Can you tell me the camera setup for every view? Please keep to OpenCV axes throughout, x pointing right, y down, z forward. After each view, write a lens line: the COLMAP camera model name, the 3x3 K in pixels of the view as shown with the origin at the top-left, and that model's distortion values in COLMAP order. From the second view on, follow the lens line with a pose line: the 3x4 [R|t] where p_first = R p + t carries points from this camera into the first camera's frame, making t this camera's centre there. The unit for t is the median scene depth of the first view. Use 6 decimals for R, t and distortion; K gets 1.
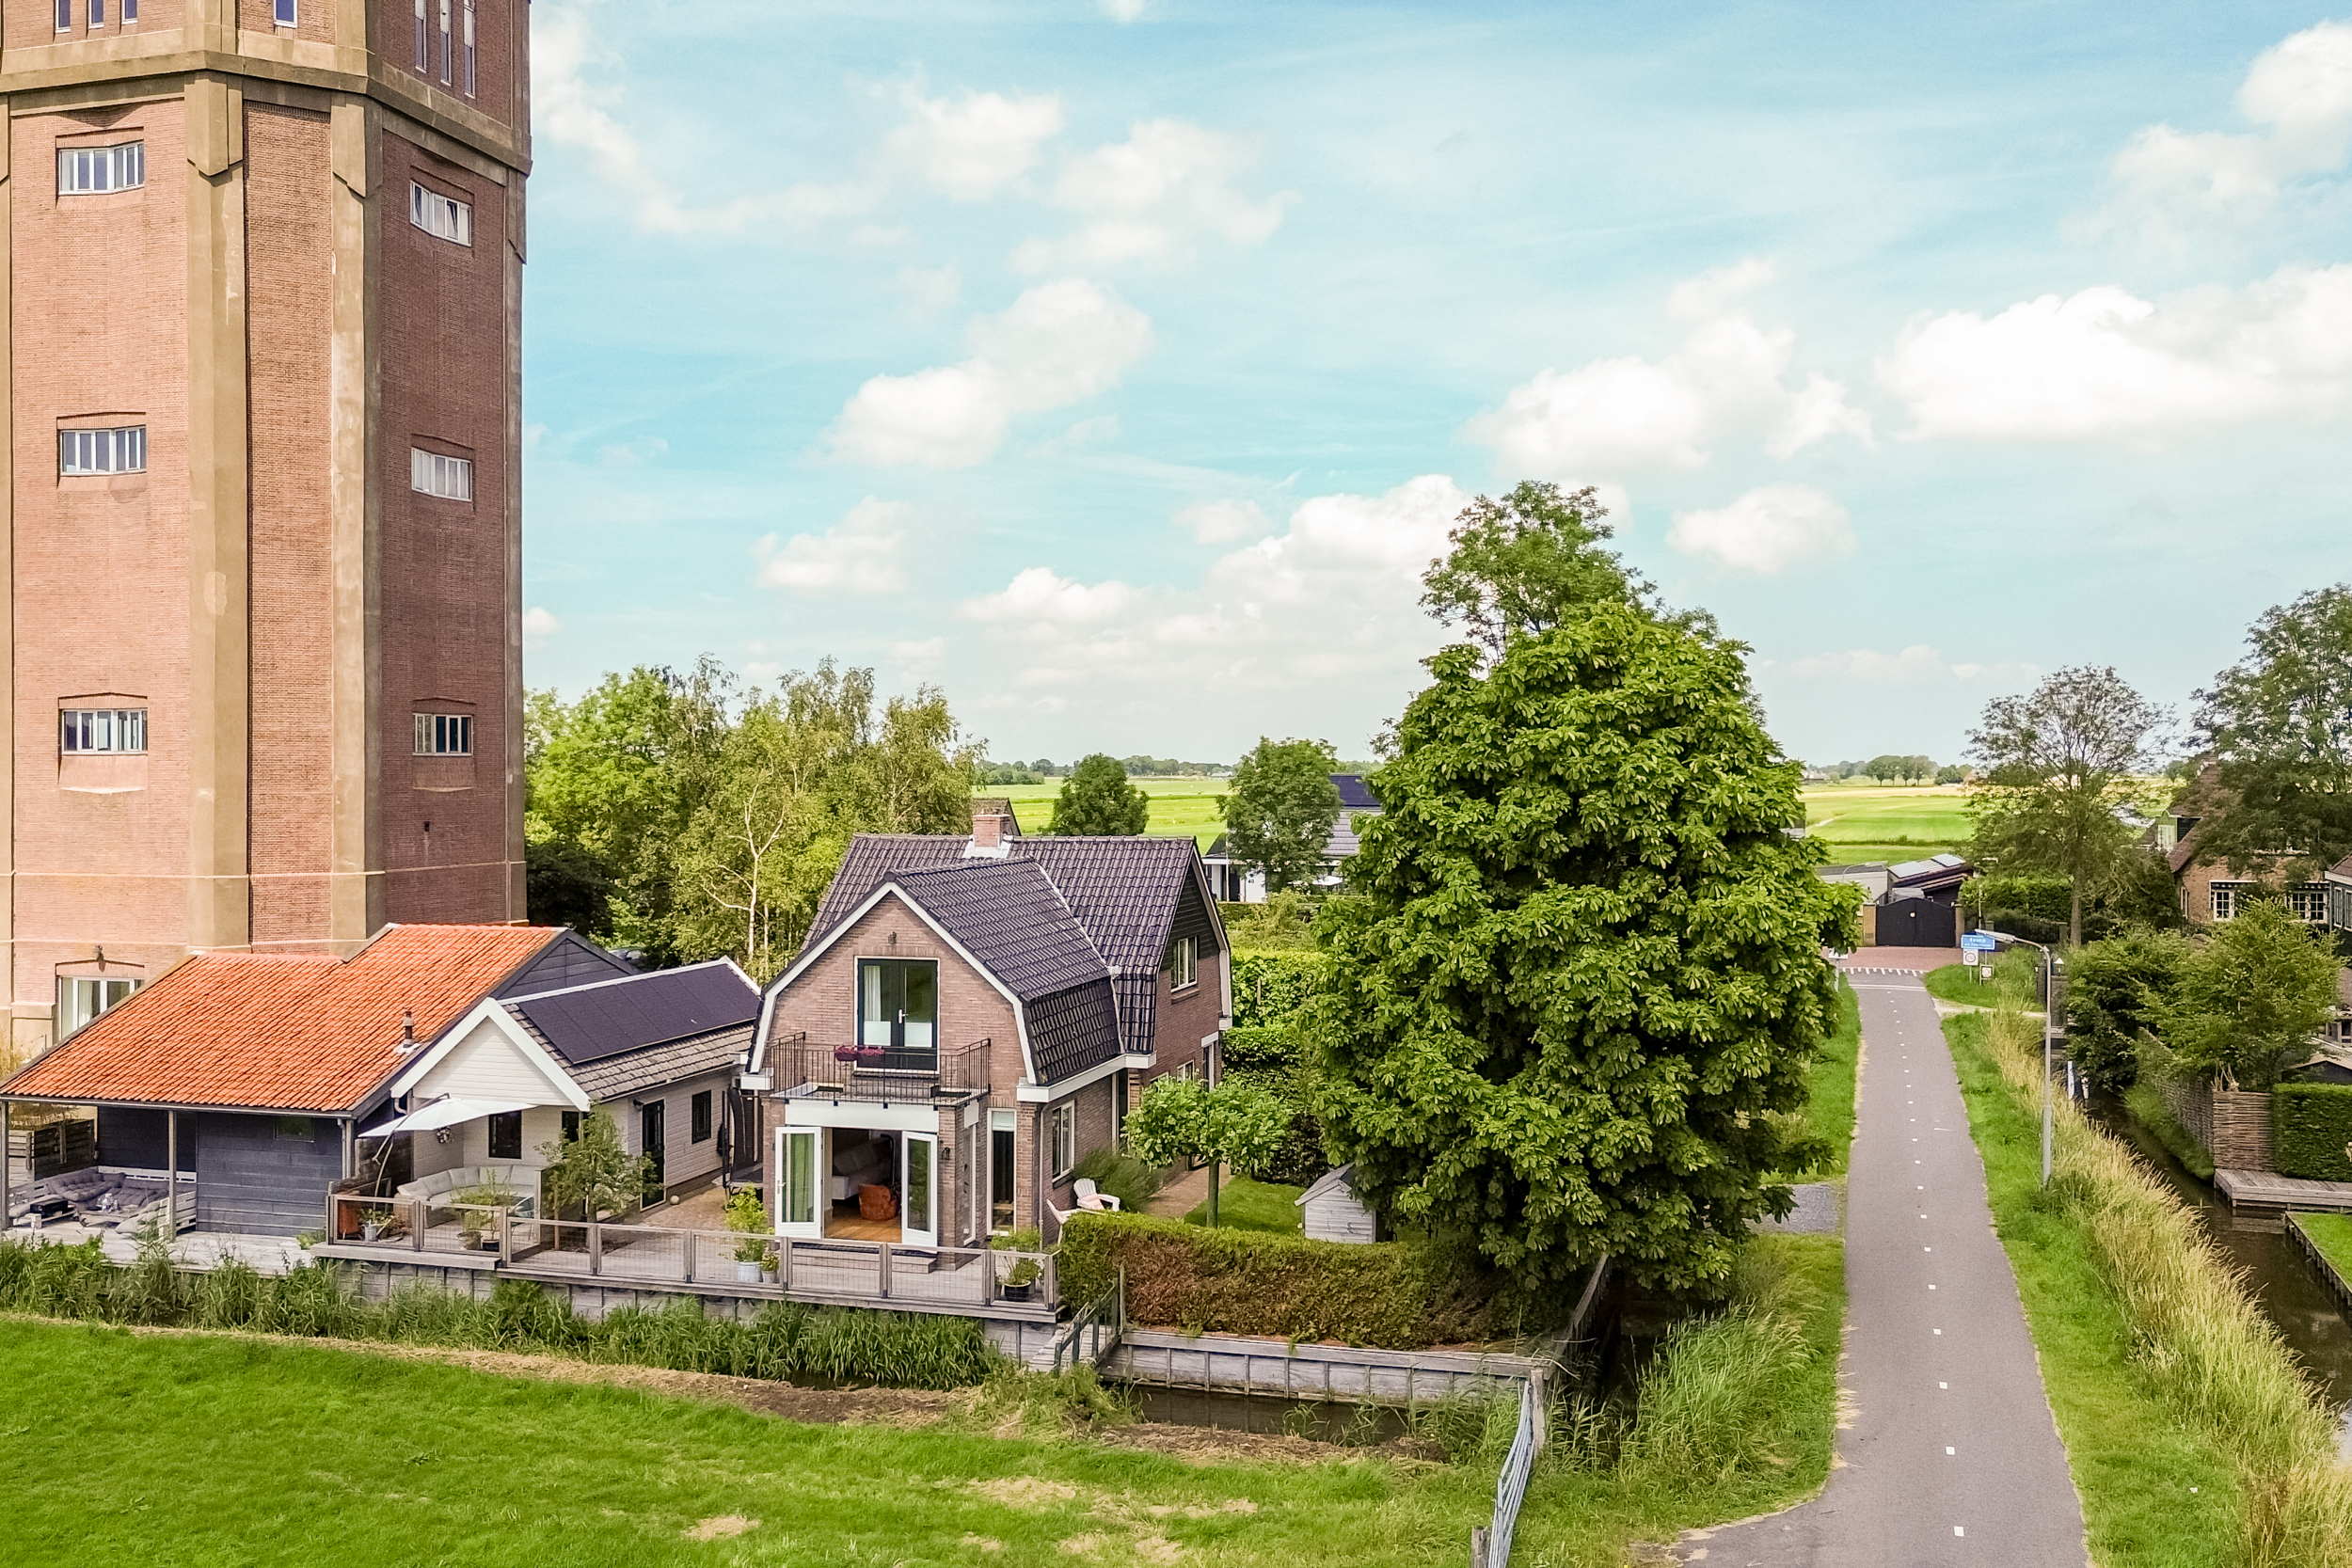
lens RADIAL K [[1988.0, 0, 1177.2], [0, 1988.0, 783.0], [0, 0, 1]] dist [0.005428, 0.002026]
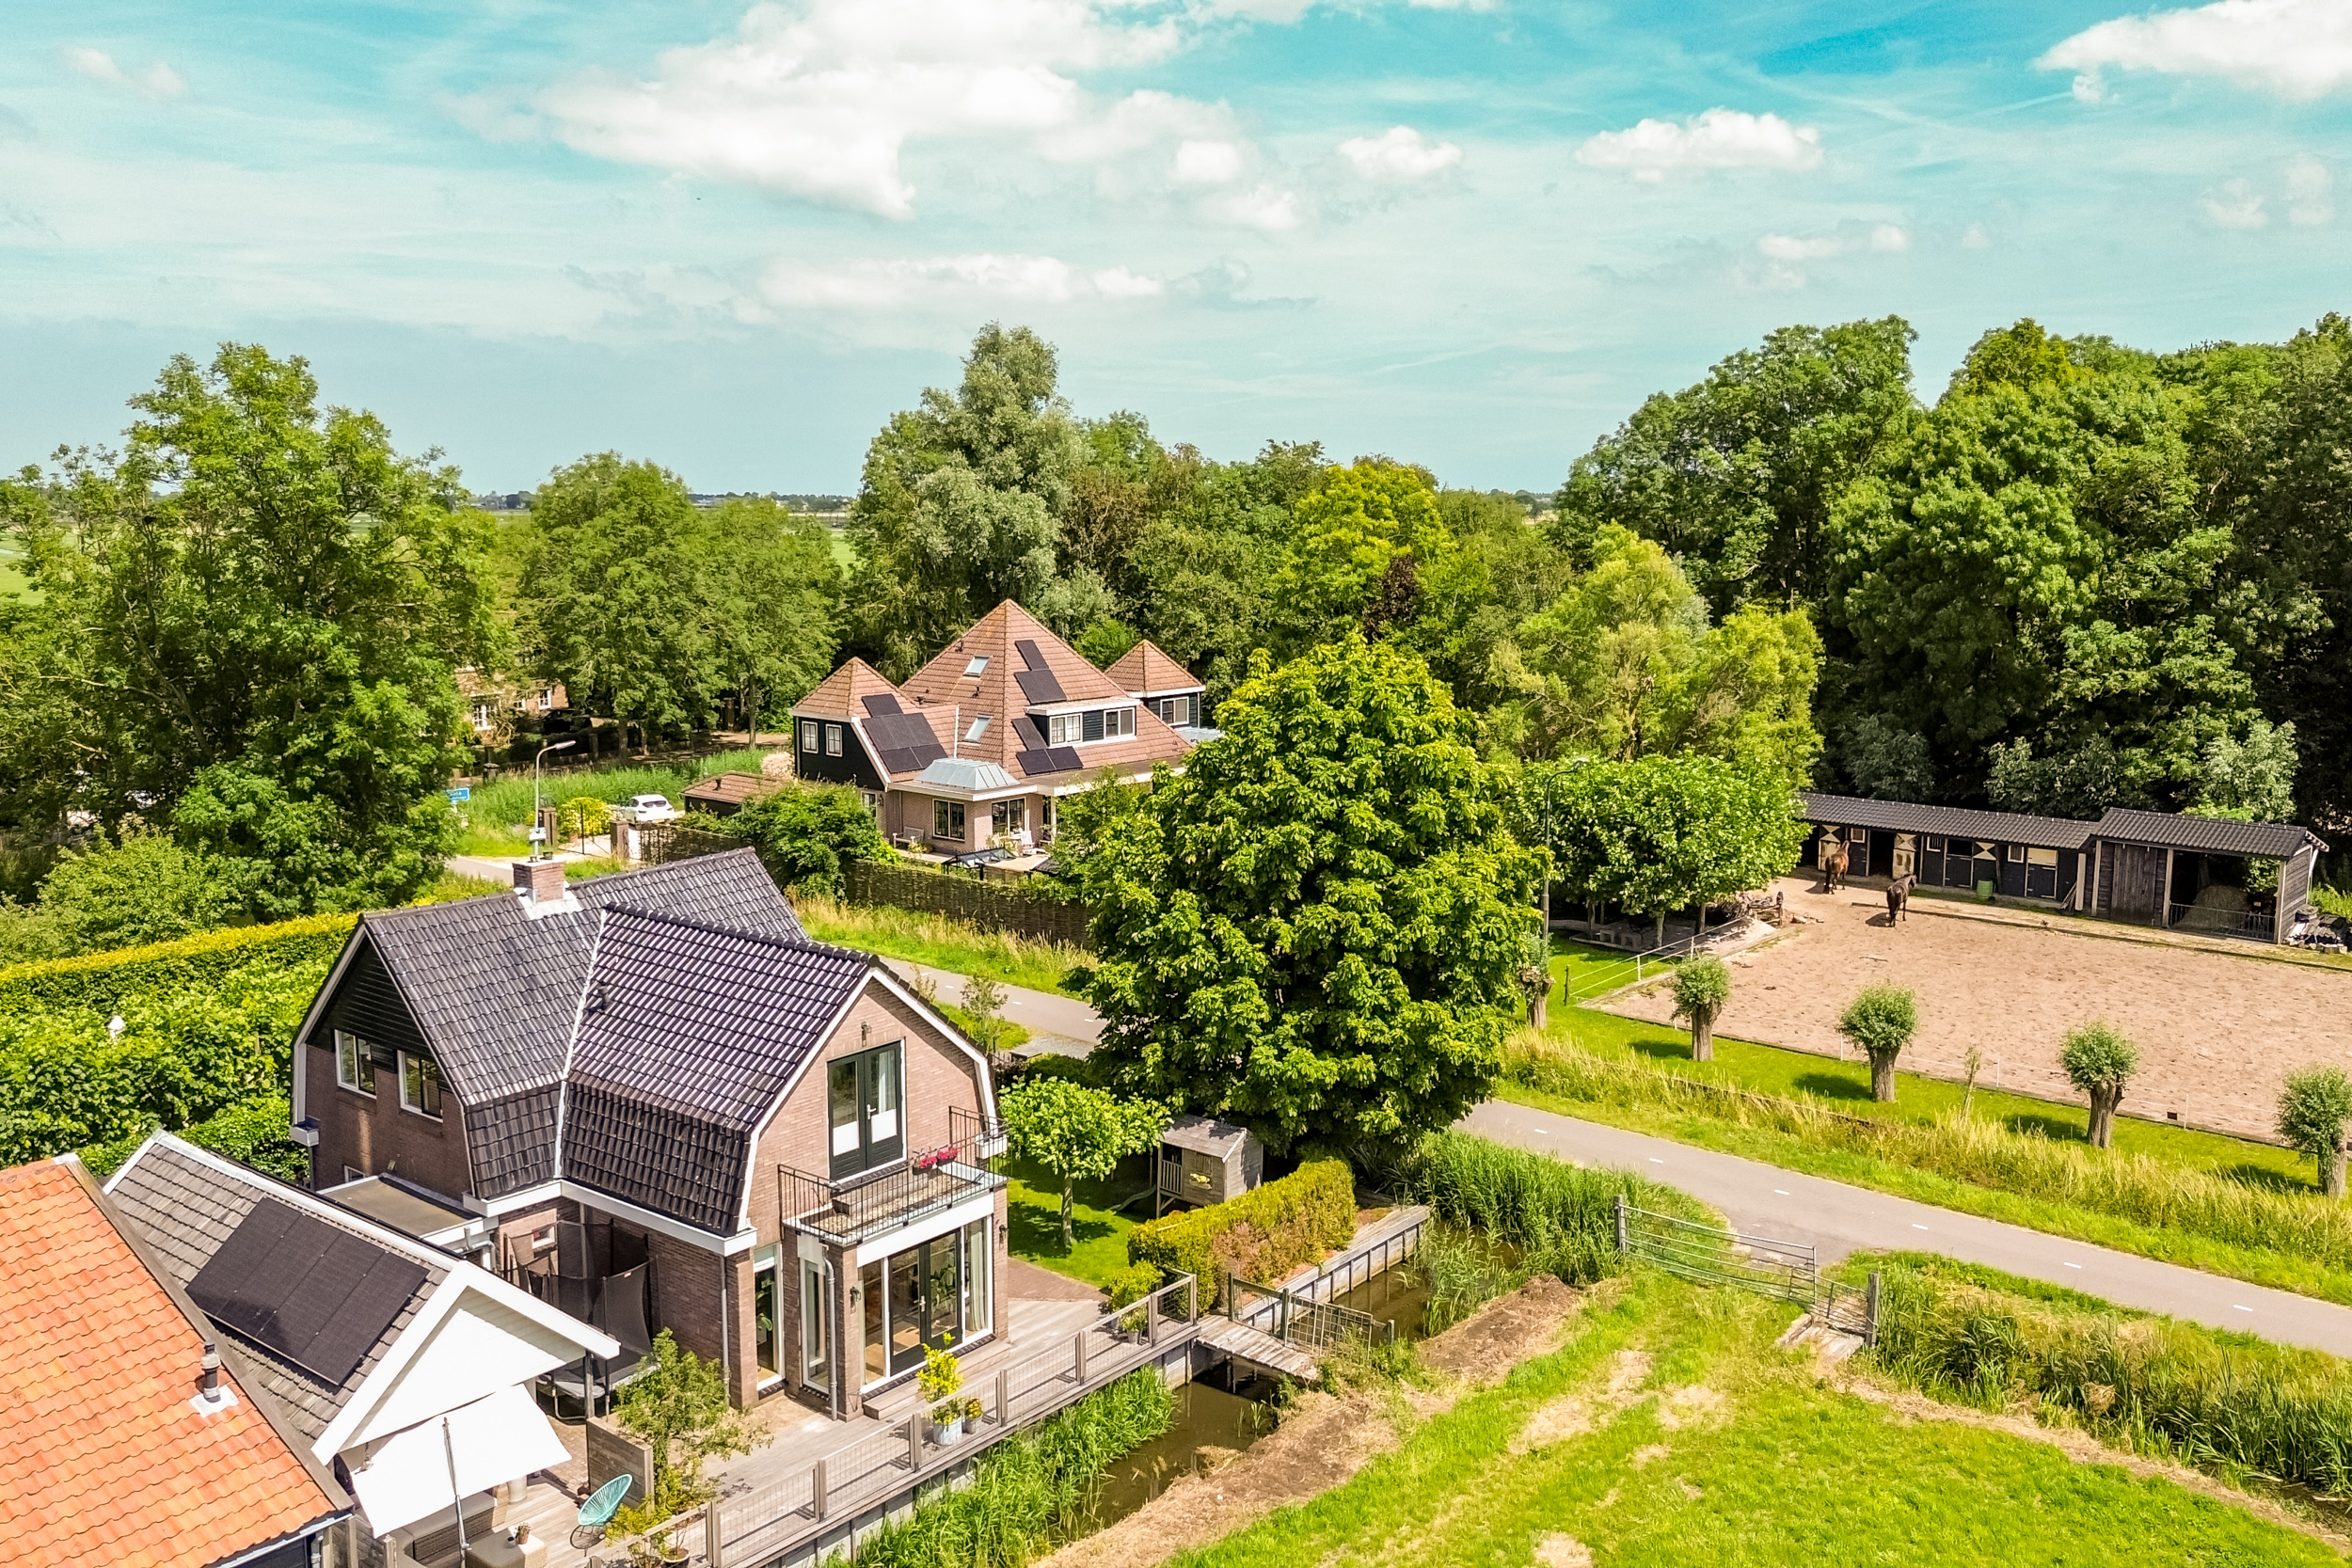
lens RADIAL K [[1988.0, 0, 1176.9], [0, 1988.0, 783.6], [0, 0, 1]] dist [0.005428, 0.002026]
pose [[0.385855, -0.143436, 0.911341, -1.075119], [0.001209, 0.987917, 0.154976, -0.205994], [-0.922558, -0.058697, 0.381367, 0.645962]]
